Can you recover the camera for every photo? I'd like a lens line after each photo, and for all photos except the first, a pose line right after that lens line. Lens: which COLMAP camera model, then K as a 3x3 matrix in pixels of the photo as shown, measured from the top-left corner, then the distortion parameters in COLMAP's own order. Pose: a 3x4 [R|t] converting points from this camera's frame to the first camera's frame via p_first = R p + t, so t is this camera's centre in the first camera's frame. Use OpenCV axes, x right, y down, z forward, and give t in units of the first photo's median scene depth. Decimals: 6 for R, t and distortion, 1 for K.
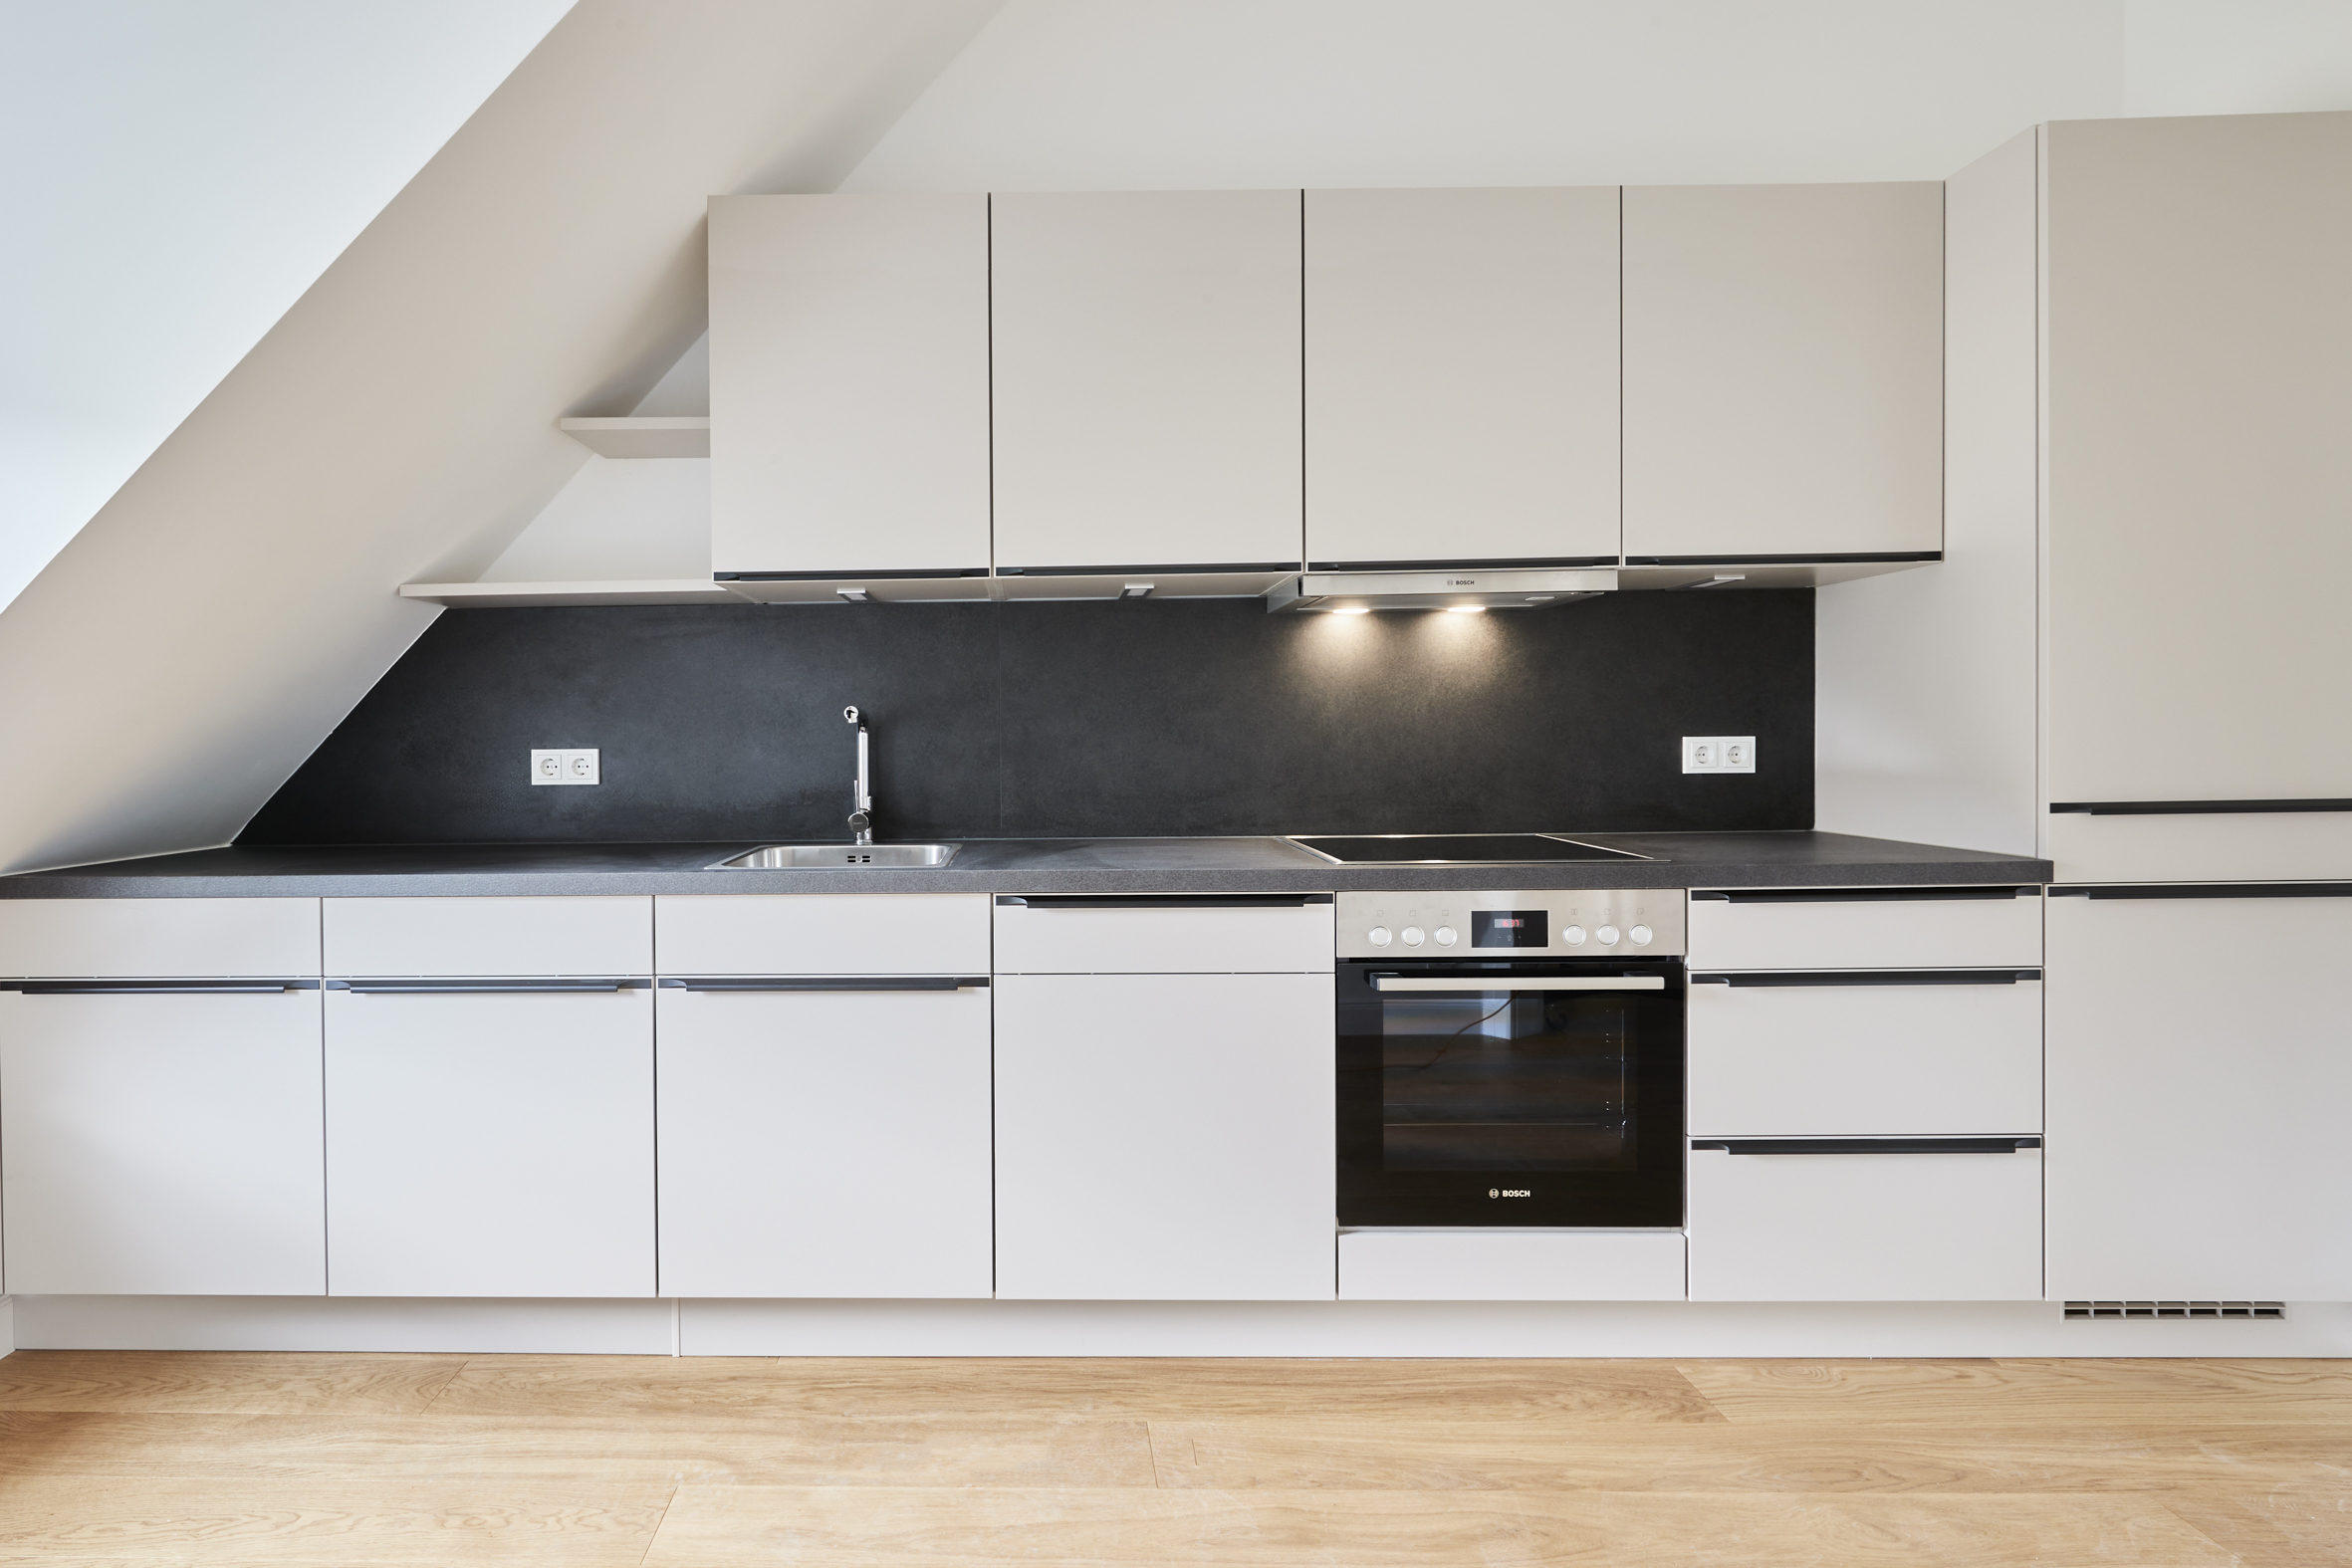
lens RADIAL K [[1177.9, 0, 1172.0], [0, 1177.9, 757.6], [0, 0, 1]] dist [-0.000568, -0.000871]
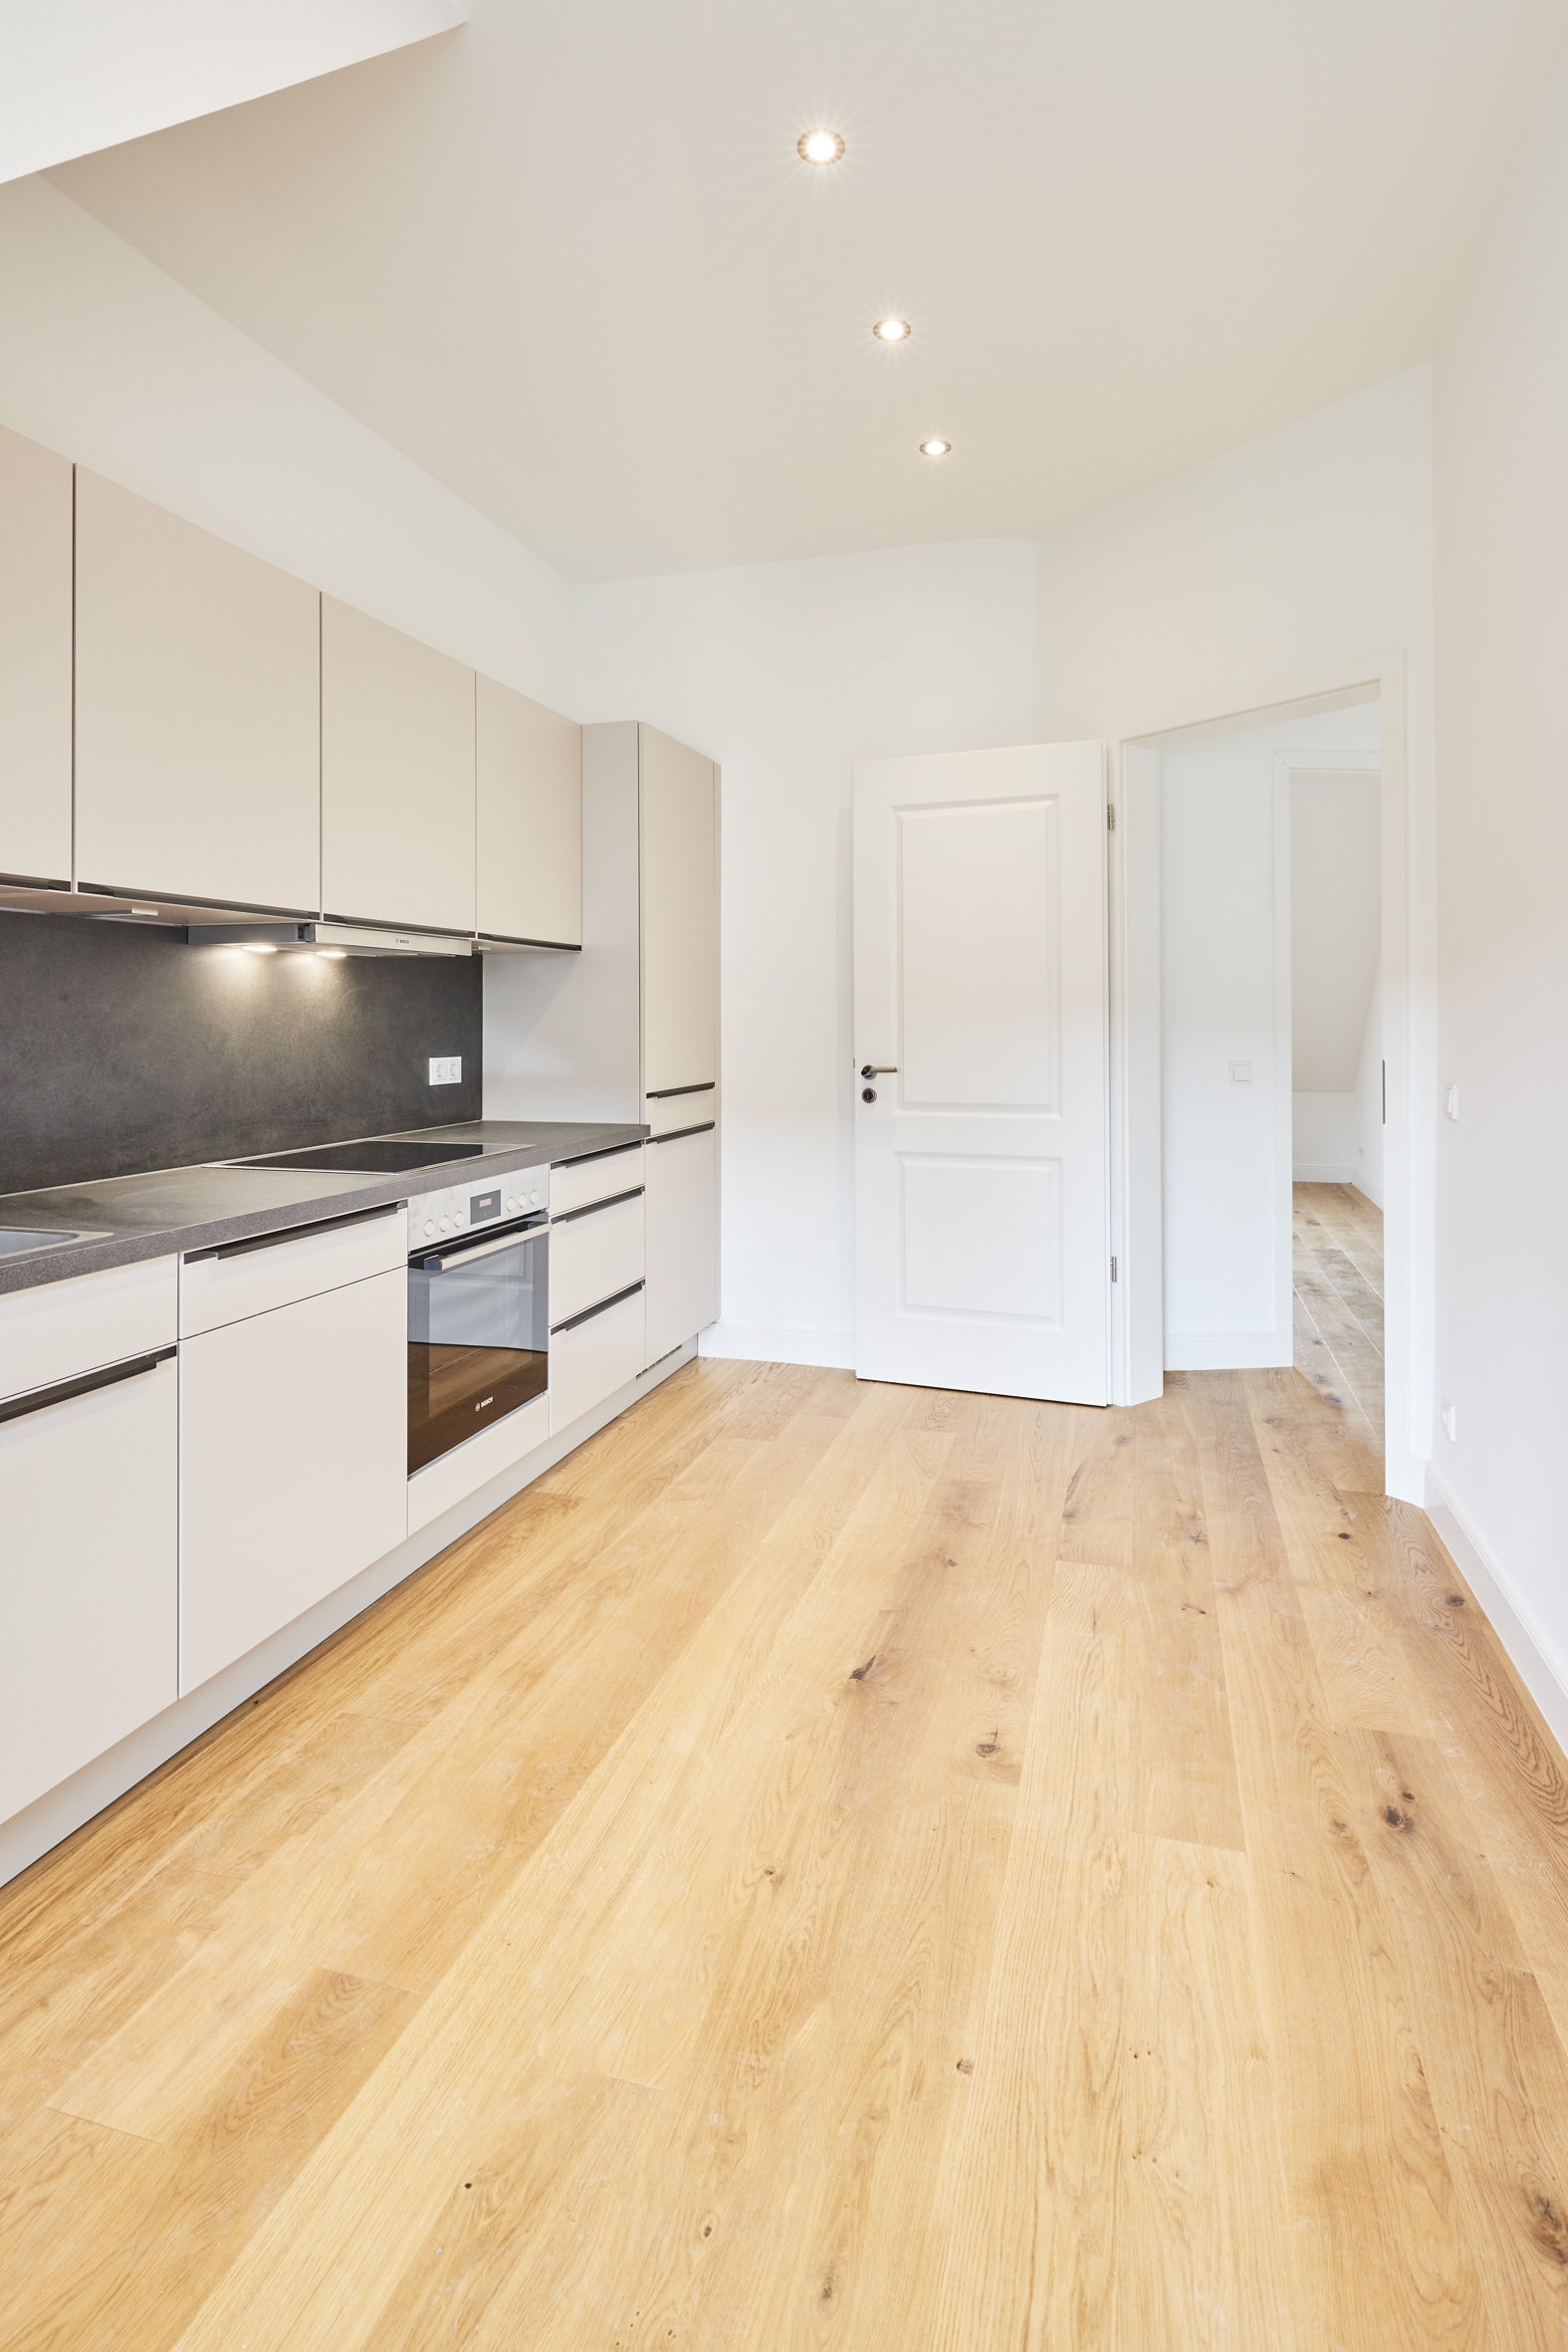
lens RADIAL K [[1177.9, 0, 776.7], [0, 1177.9, 1013.6], [0, 0, 1]] dist [-0.000568, -0.000871]
pose [[0.261363, 0.014019, 0.965139, -0.946236], [0.012853, 0.999755, -0.018003, -0.048596], [-0.965155, 0.017111, 0.261119, 0.319514]]
